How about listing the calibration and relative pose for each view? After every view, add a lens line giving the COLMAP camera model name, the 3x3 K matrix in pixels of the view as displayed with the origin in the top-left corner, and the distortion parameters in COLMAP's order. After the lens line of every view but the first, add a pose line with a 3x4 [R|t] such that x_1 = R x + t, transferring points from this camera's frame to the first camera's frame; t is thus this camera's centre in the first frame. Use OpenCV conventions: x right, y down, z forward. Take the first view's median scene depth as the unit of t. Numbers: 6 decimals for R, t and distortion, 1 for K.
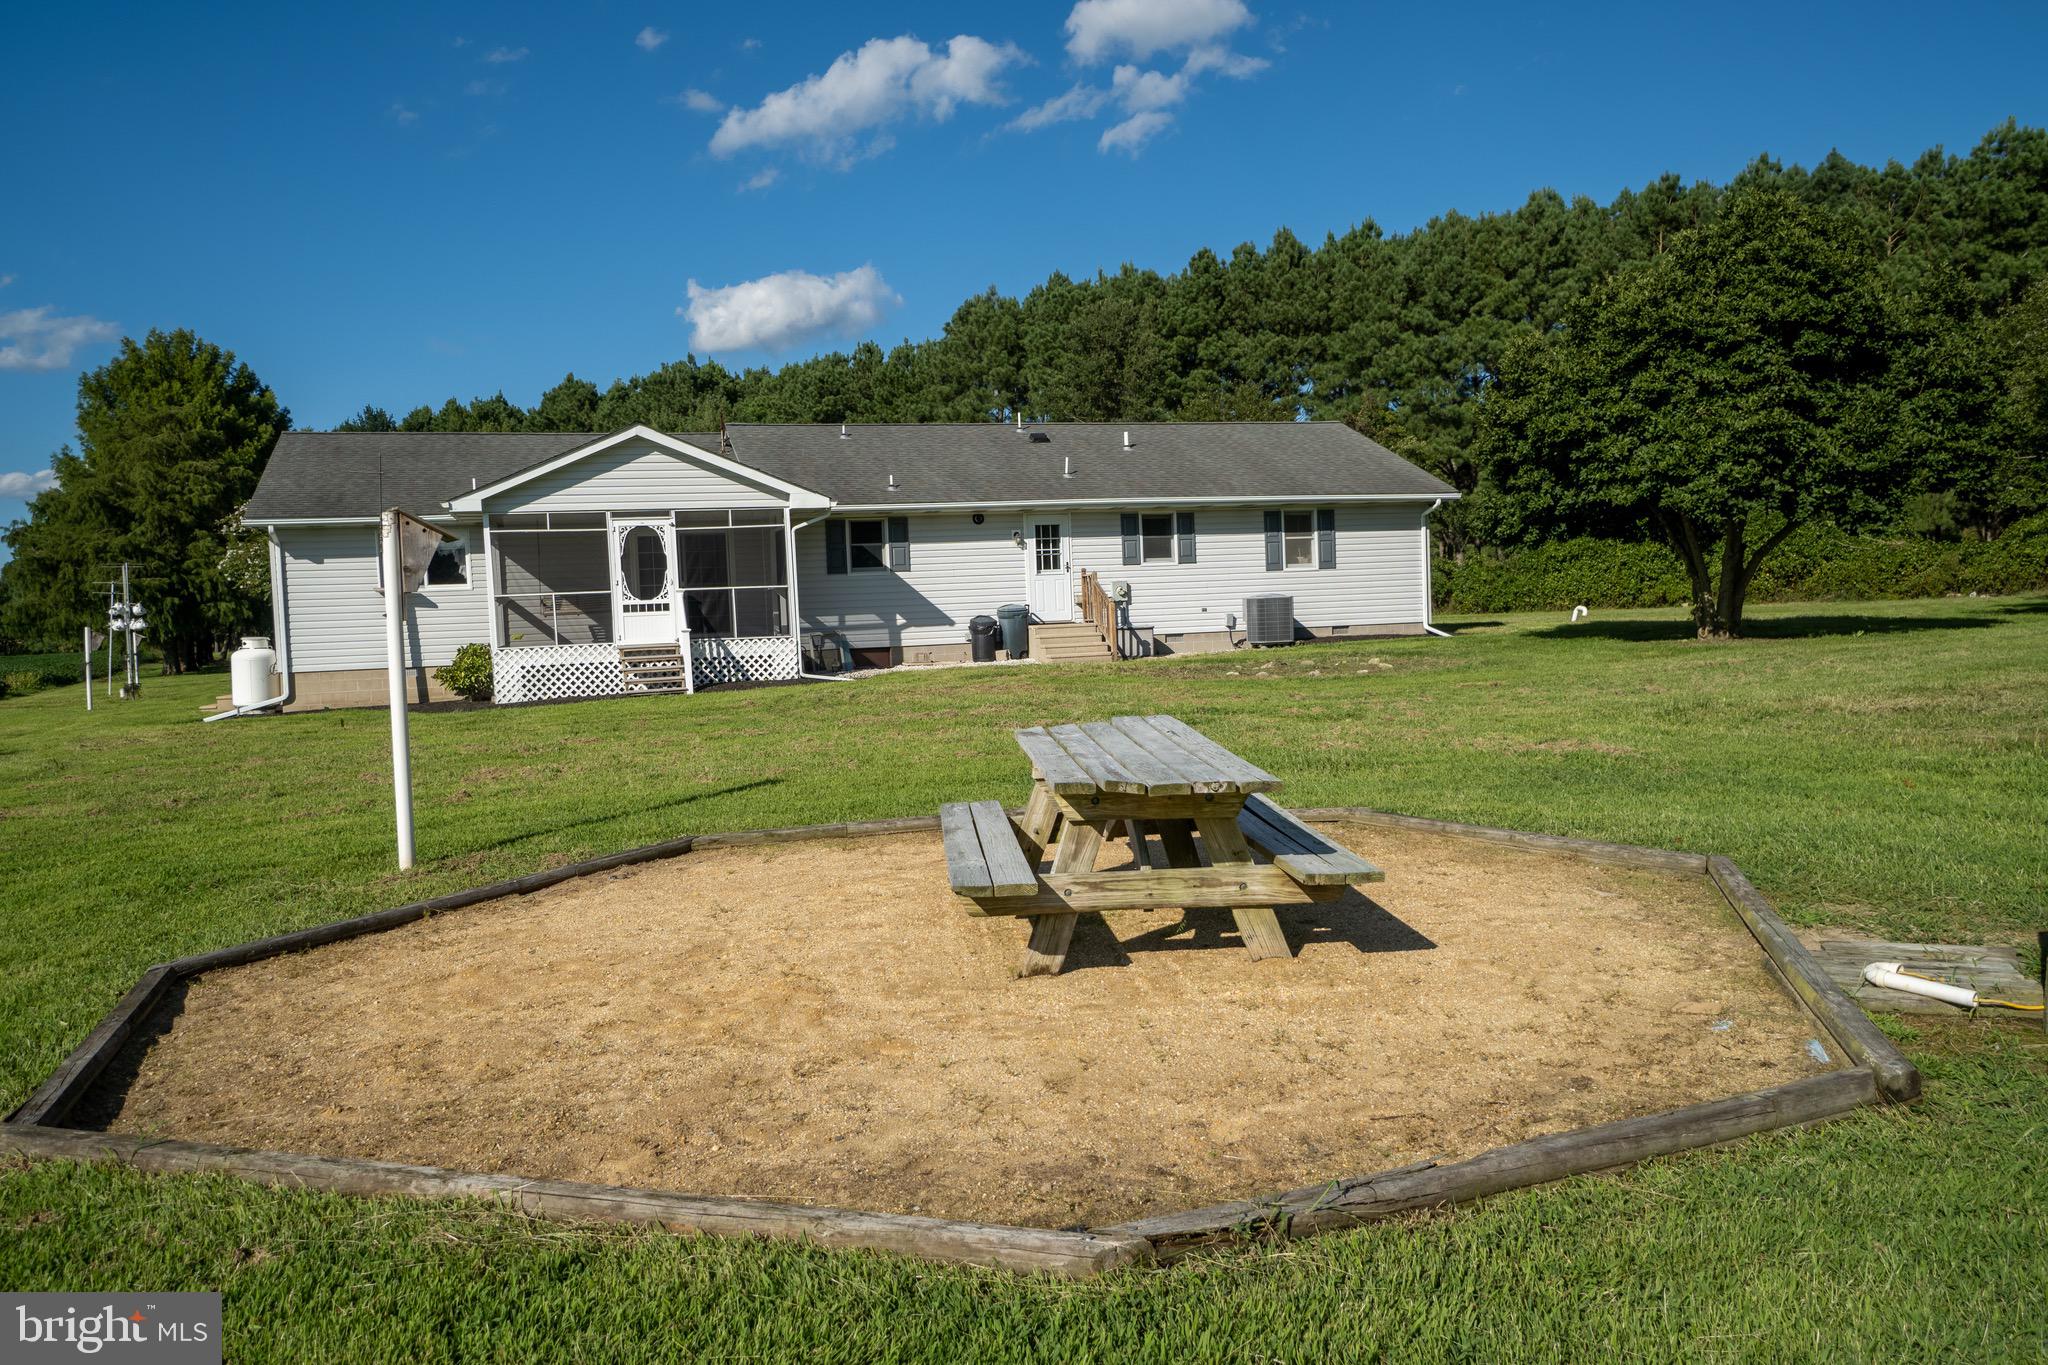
lens RADIAL K [[1527.4, 0, 1024.0], [0, 1527.4, 682.5], [0, 0, 1]] dist [0.029096, 0.007868]
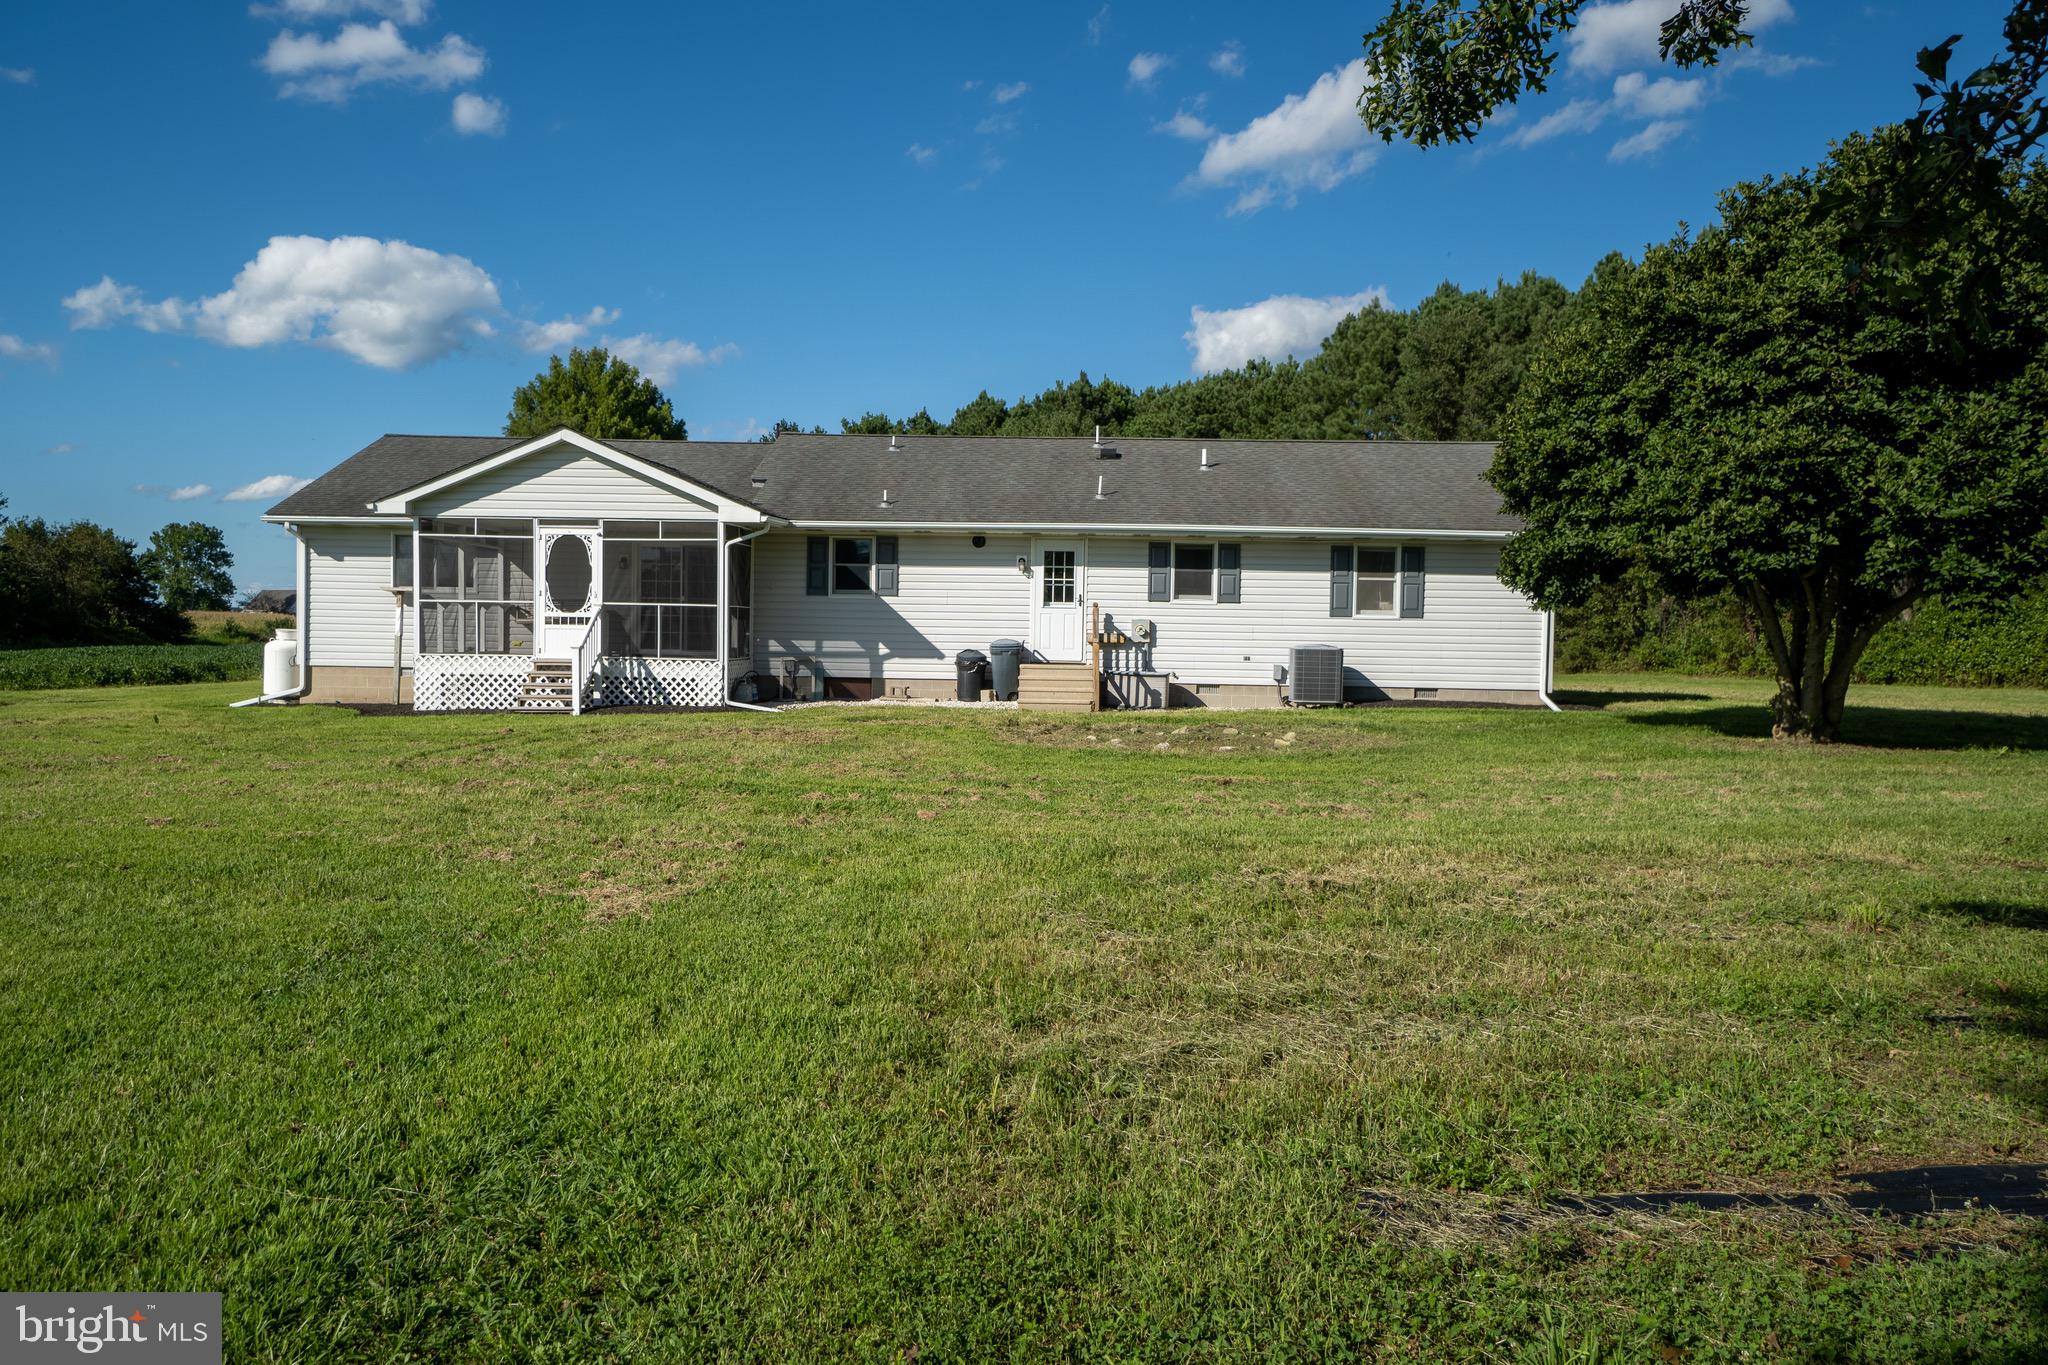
lens RADIAL K [[1527.4, 0, 1024.0], [0, 1527.4, 682.5], [0, 0, 1]] dist [0.029096, 0.007868]
pose [[0.947003, 0.066373, -0.314294, 0.288760], [-0.070665, 0.997498, -0.002266, -0.025361], [0.313357, 0.024355, 0.949323, 0.166129]]
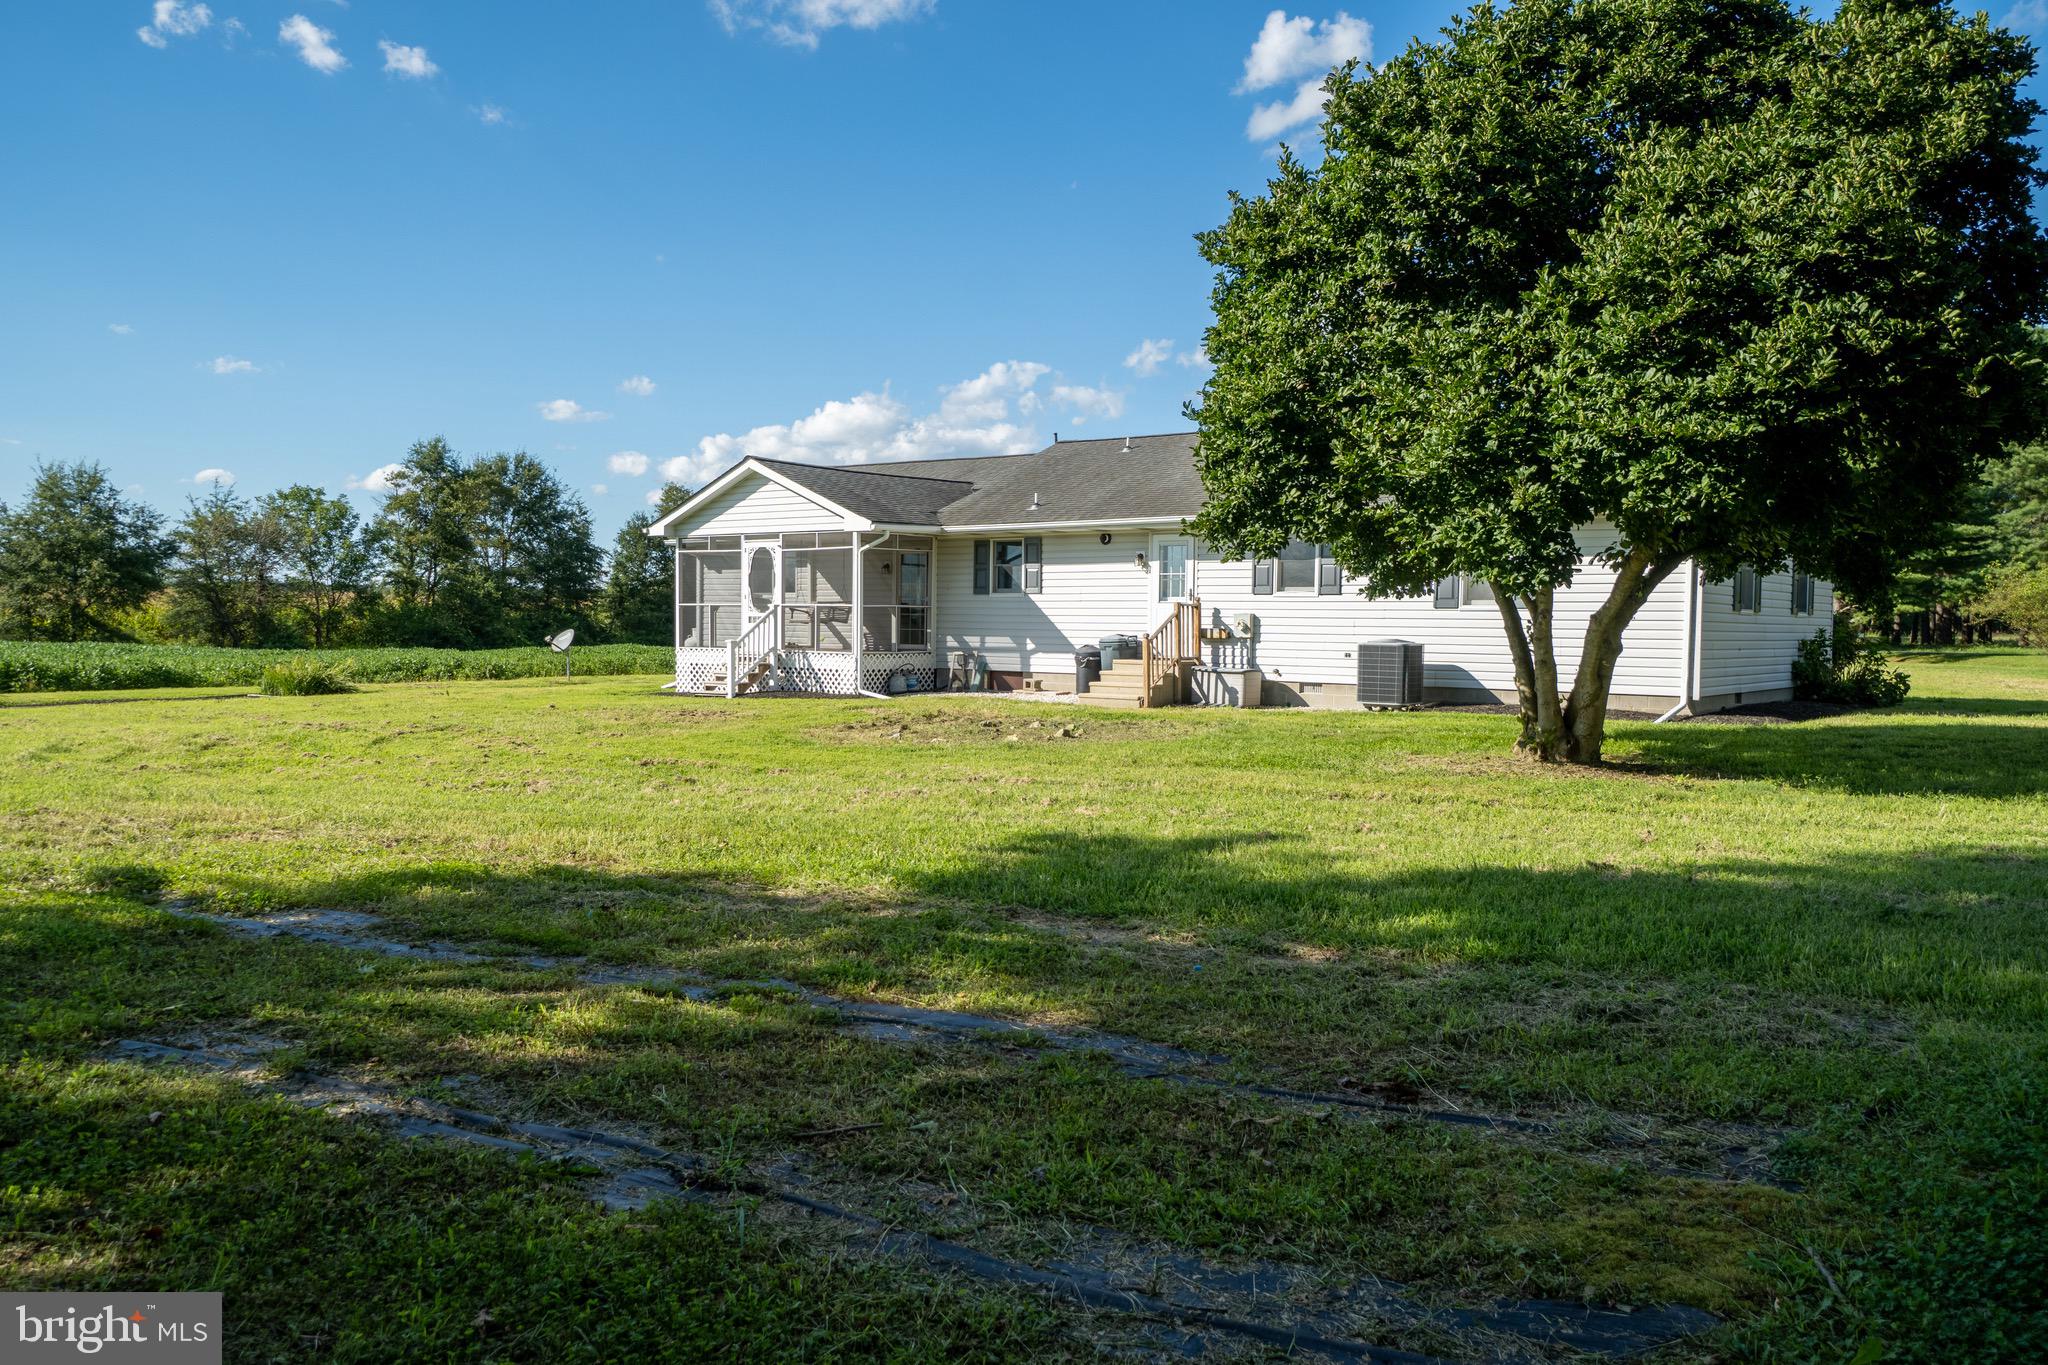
lens RADIAL K [[1527.0, 0, 1024.0], [0, 1527.0, 682.5], [0, 0, 1]] dist [0.020224, -0.001063]
pose [[0.585815, 0.079313, -0.806555, 0.698233], [-0.075846, 0.996197, 0.042873, -0.058674], [0.806888, 0.036059, 0.589603, 0.439697]]
